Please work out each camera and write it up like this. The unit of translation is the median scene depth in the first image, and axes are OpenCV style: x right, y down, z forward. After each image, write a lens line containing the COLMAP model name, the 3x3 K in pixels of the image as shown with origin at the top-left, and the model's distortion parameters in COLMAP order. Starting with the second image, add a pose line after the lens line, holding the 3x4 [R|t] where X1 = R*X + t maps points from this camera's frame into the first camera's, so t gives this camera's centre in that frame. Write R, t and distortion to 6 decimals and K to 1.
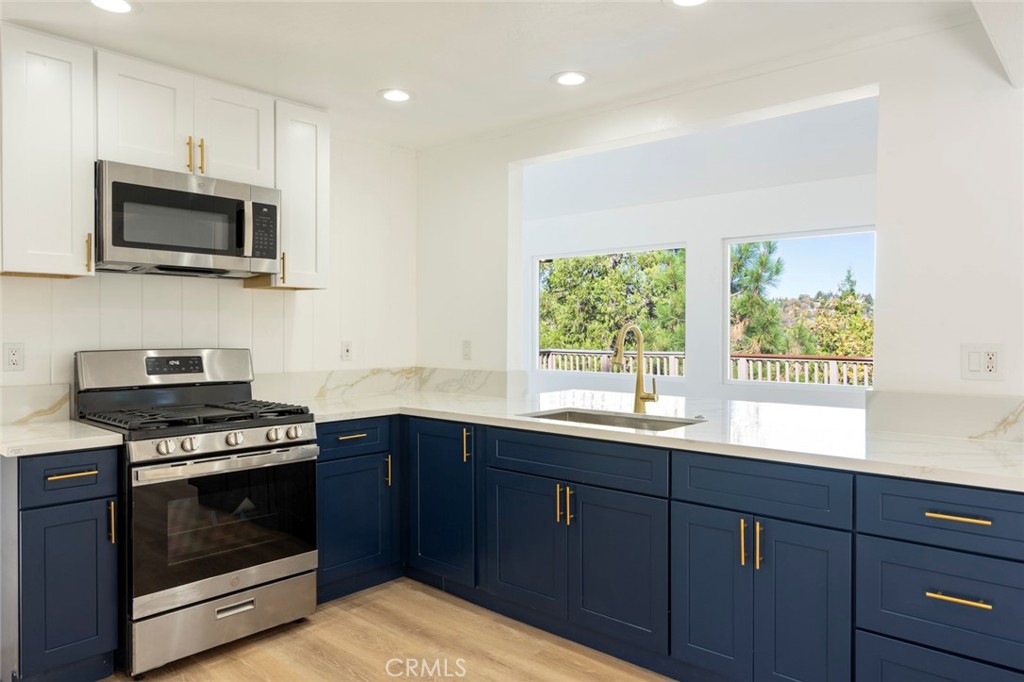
lens RADIAL K [[693.5, 0, 512.0], [0, 693.5, 341.0], [0, 0, 1]] dist [0.000805, 0.001853]
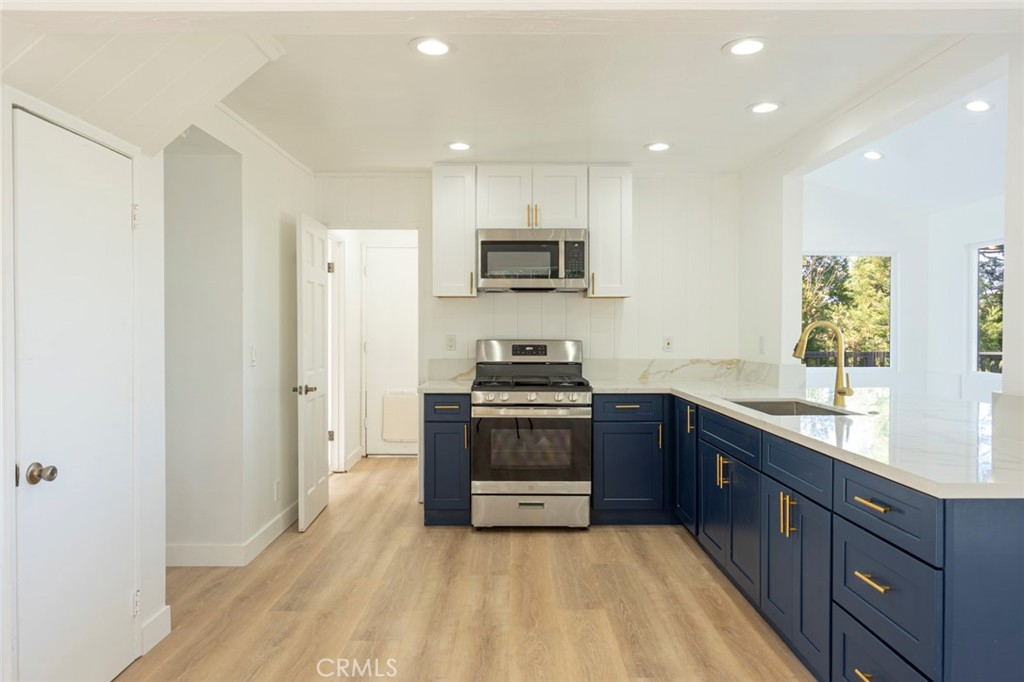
lens RADIAL K [[693.5, 0, 512.0], [0, 693.5, 341.0], [0, 0, 1]] dist [0.000805, 0.001853]
pose [[0.665076, 0.012972, -0.746663, 0.654343], [-0.010881, 0.999911, 0.007679, 0.002643], [0.746696, 0.003017, 0.665158, -0.068439]]
